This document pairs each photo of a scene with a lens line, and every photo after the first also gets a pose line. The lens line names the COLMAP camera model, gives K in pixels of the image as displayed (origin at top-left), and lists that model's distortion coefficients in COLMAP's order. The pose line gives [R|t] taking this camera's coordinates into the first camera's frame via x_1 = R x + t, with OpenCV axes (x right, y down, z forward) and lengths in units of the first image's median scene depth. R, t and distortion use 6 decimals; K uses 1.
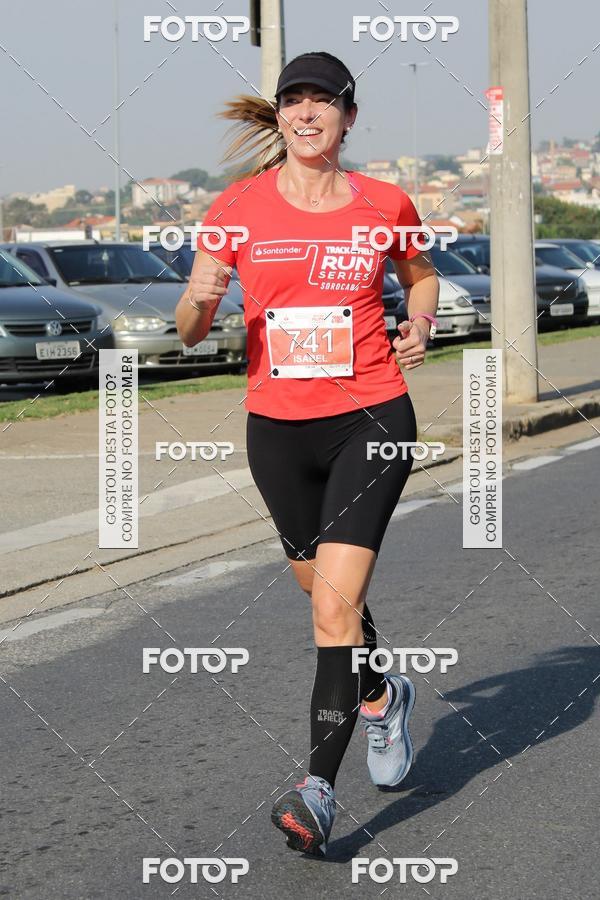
lens RADIAL K [[4332.4, 0, 296.8], [0, 4332.4, 452.8], [0, 0, 1]] dist [0.310031, 1.475486]
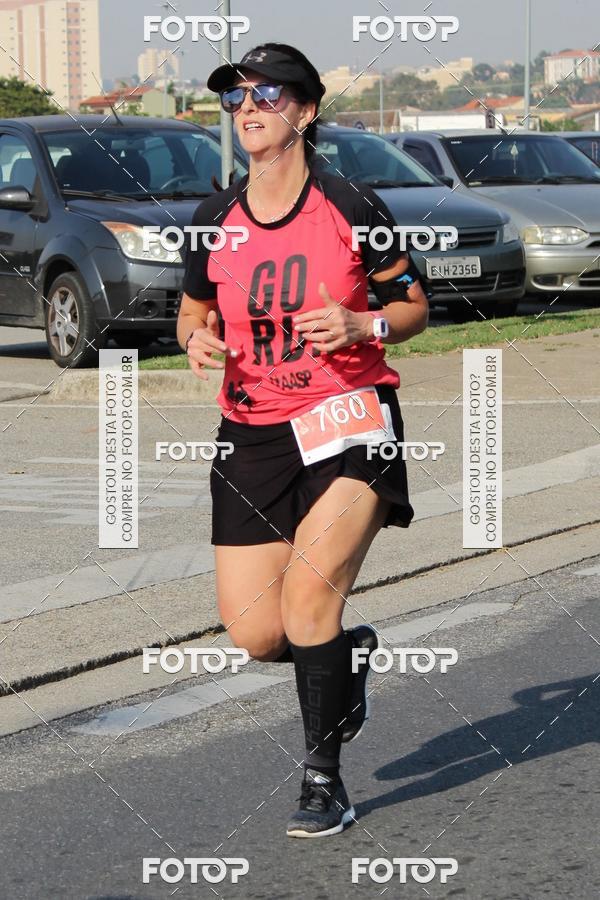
lens RADIAL K [[4813.7, 0, 110.8], [0, 4813.7, 450.8], [0, 0, 1]] dist [0.077203, 1.038885]
pose [[0.993122, 0.020845, -0.115211, -0.014671], [-0.017894, 0.999486, 0.026590, -0.012316], [0.115706, -0.024345, 0.992985, 0.109037]]
